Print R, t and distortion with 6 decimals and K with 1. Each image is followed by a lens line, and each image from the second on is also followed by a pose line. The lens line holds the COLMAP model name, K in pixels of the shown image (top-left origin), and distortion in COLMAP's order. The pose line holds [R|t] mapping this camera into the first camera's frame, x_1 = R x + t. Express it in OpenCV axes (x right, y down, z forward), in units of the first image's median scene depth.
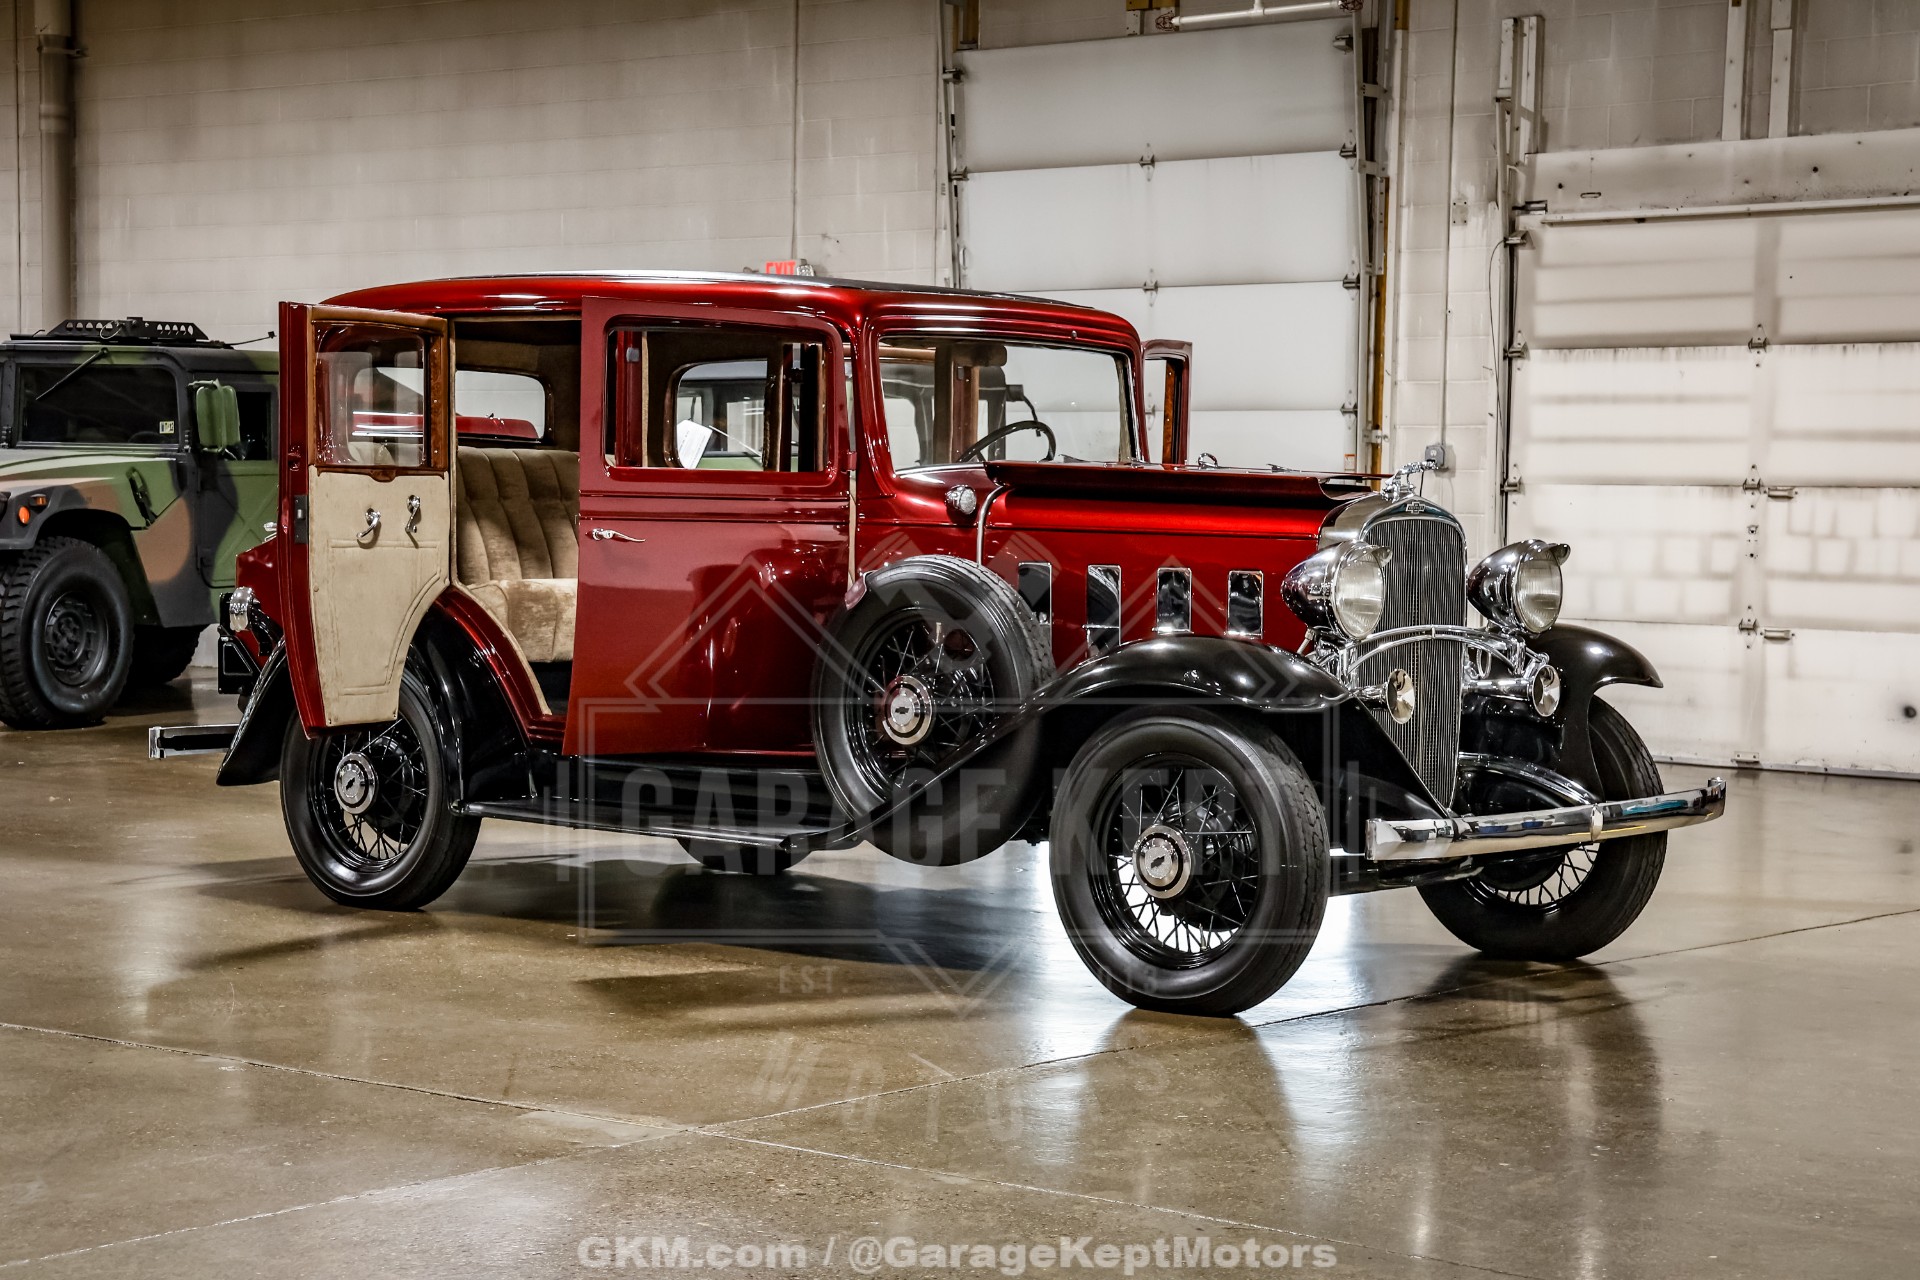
lens RADIAL K [[3594.3, 0, 966.9], [0, 3594.3, 643.5], [0, 0, 1]] dist [0.202724, 0.689393]
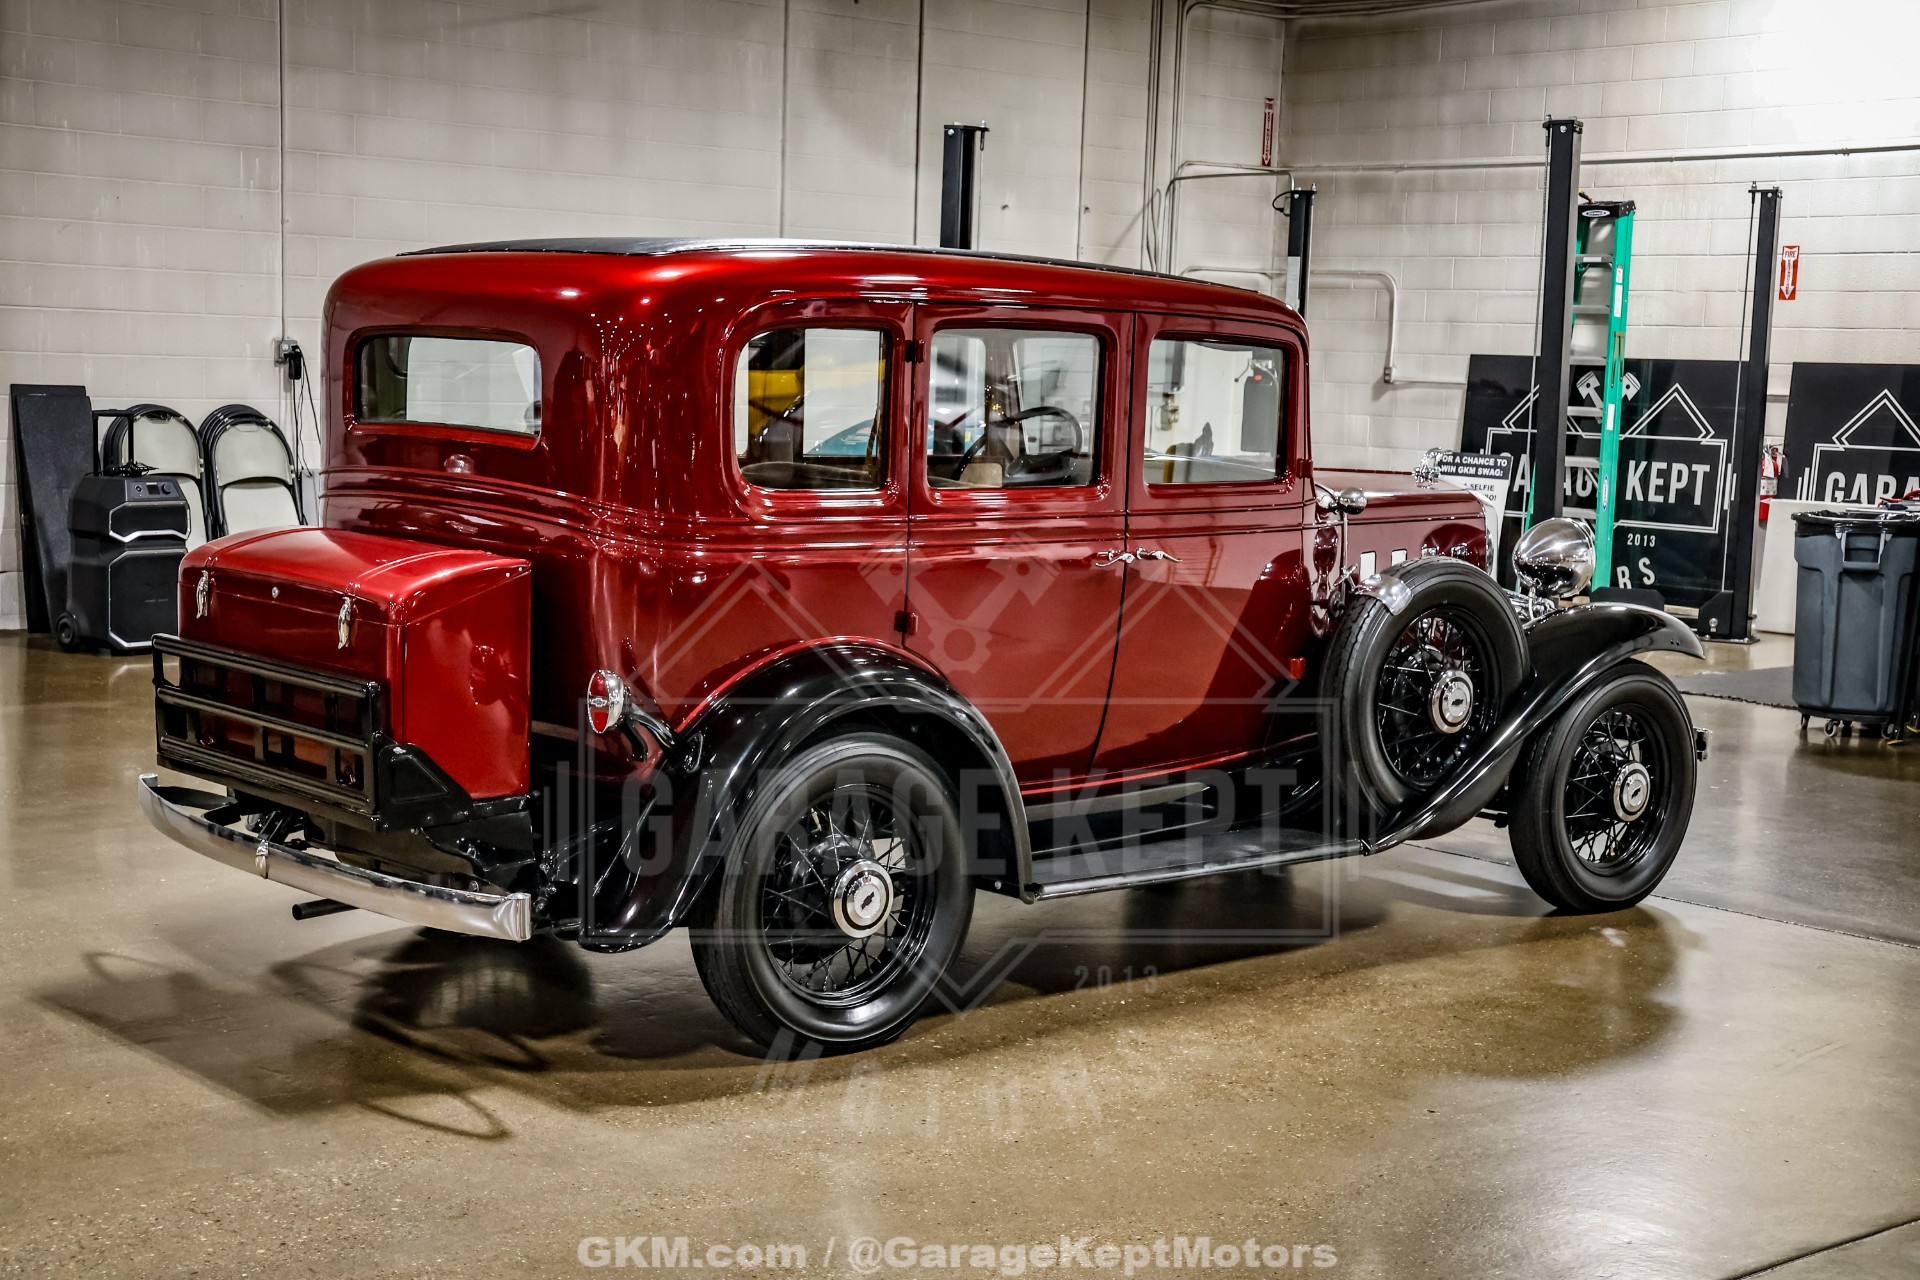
lens RADIAL K [[2641.3, 0, 954.9], [0, 2641.3, 643.7], [0, 0, 1]] dist [0.030354, 0.577048]
pose [[0.159713, -0.122973, 0.979474, -0.440834], [0.007567, 0.992334, 0.123354, -0.052964], [-0.987135, -0.012290, 0.159419, 0.543857]]
